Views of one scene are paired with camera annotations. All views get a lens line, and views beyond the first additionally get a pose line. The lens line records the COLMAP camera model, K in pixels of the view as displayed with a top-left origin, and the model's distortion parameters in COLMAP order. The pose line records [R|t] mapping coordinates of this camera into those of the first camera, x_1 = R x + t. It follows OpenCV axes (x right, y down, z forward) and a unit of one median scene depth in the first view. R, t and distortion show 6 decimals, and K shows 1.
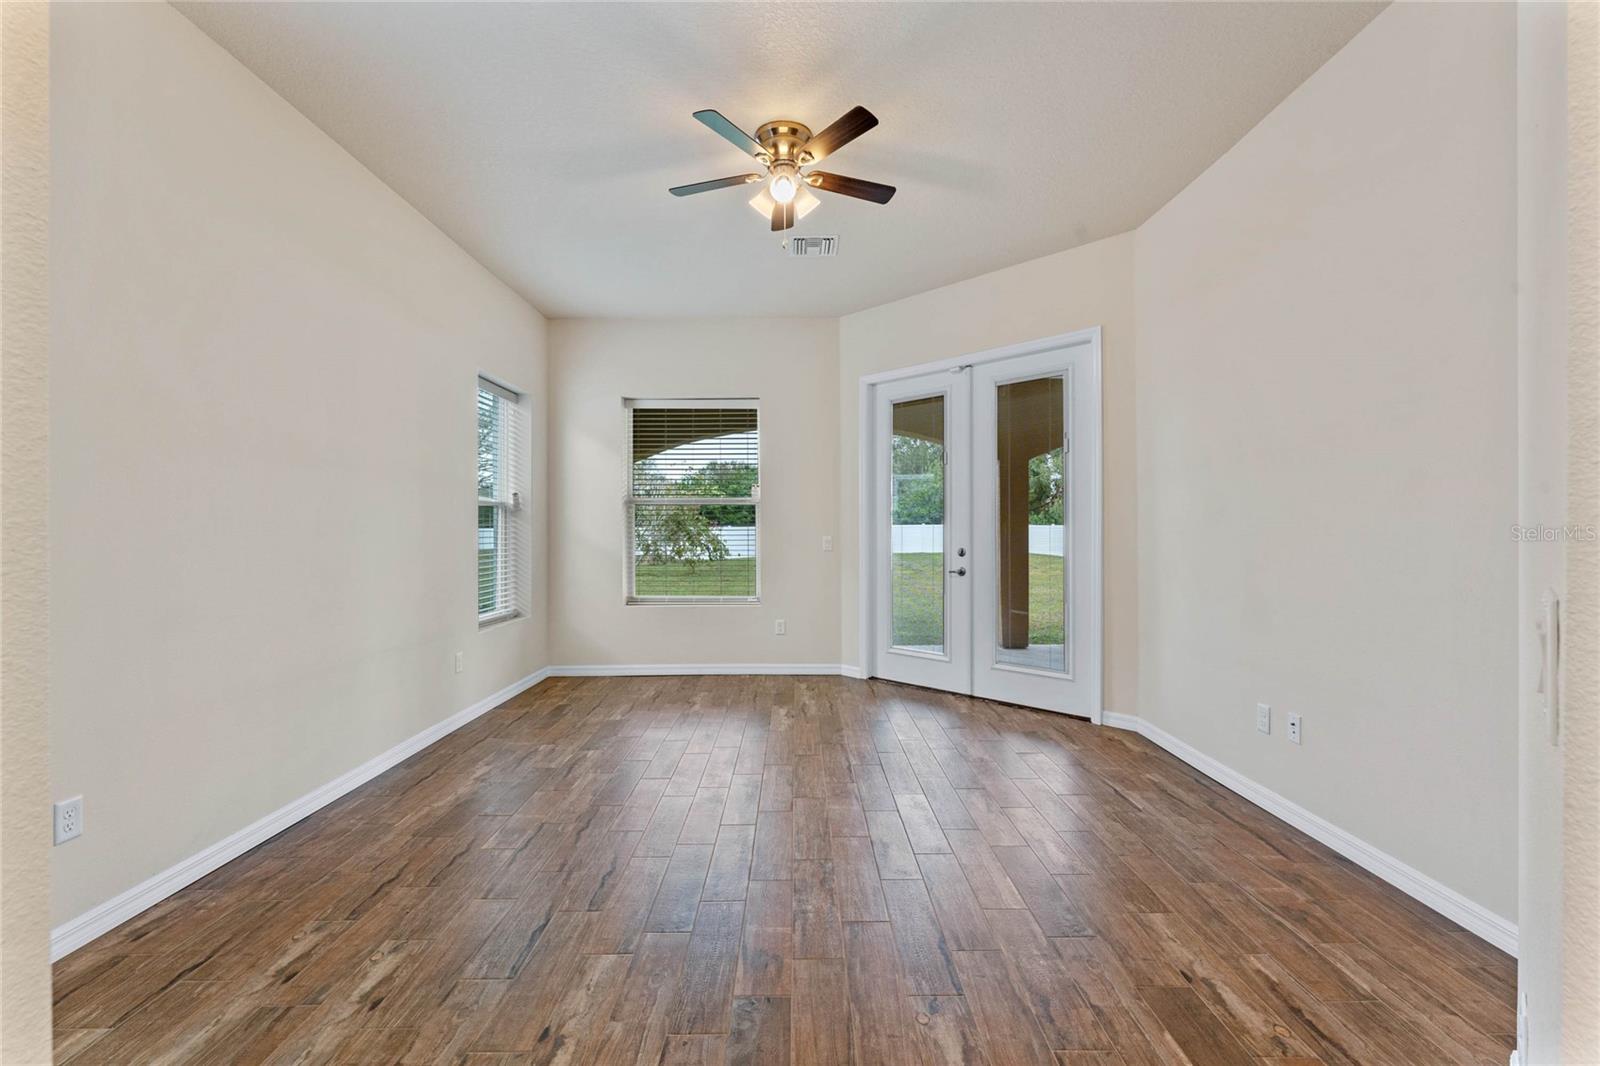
lens RADIAL K [[701.9, 0, 773.4], [0, 701.9, 528.4], [0, 0, 1]] dist [0.004038, -0.000047]
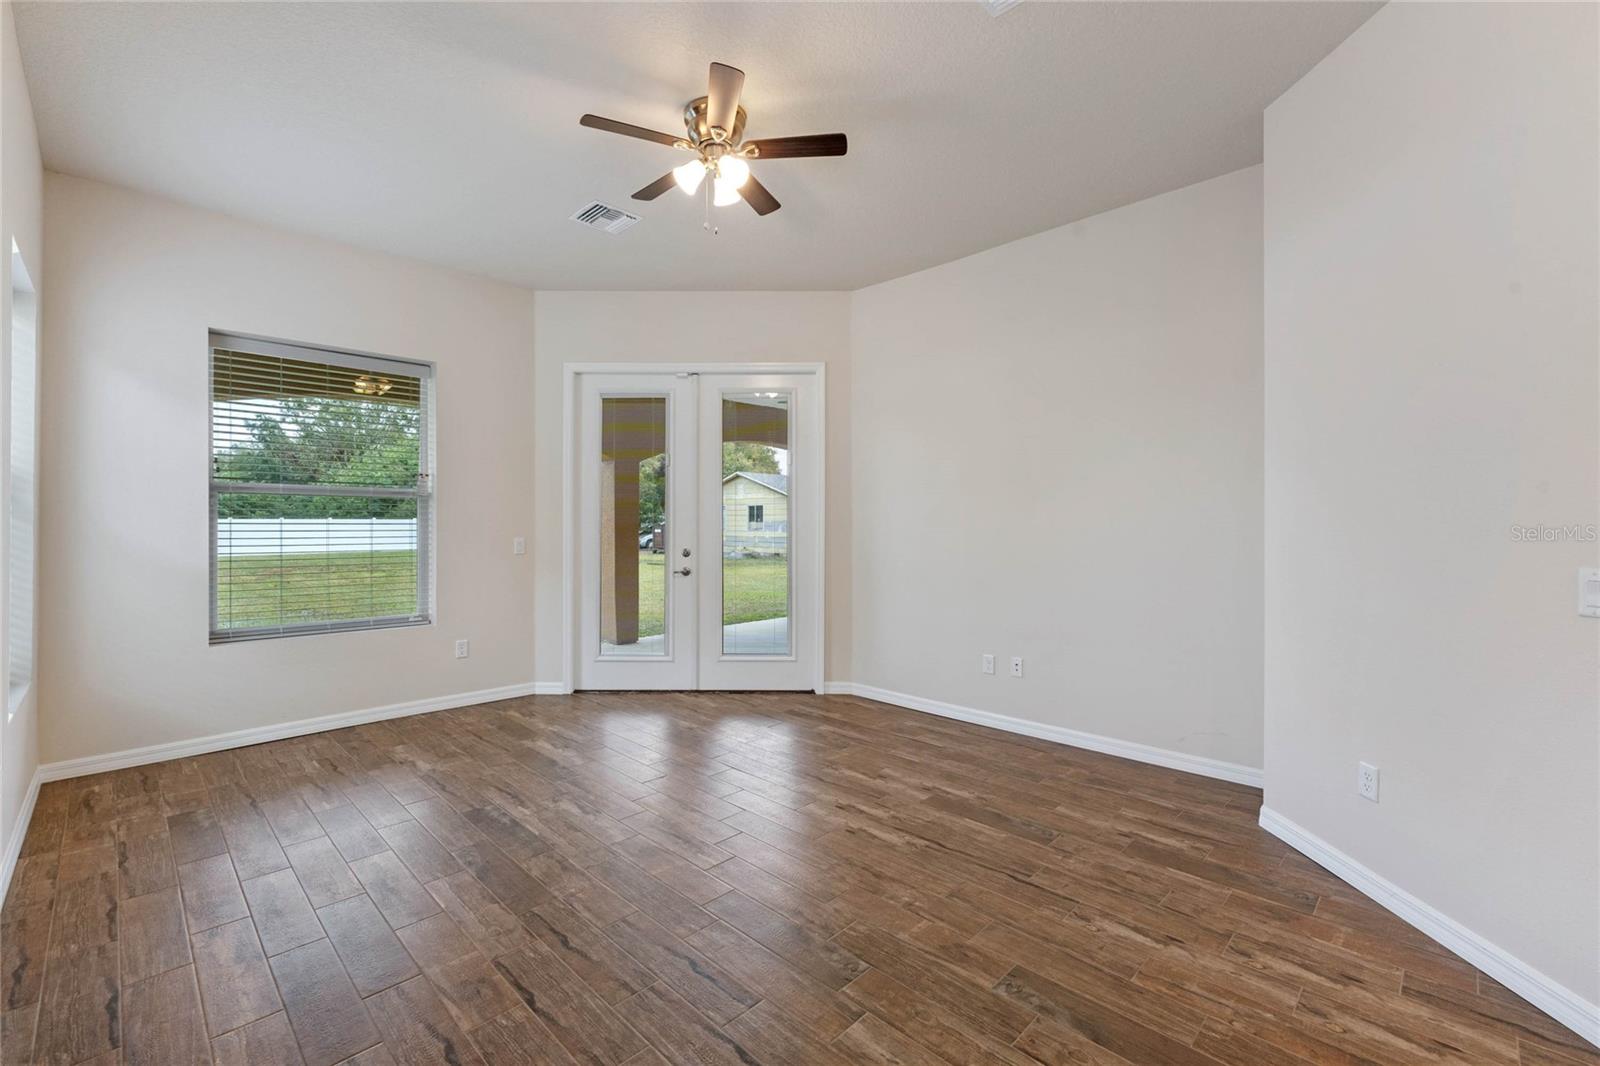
lens RADIAL K [[701.9, 0, 788.3], [0, 701.9, 520.5], [0, 0, 1]] dist [0.004038, -0.000047]
pose [[0.688611, 0.007847, 0.725088, -0.565948], [-0.006815, 0.999967, -0.004350, -0.014801], [-0.725099, -0.001946, 0.688642, 0.272965]]
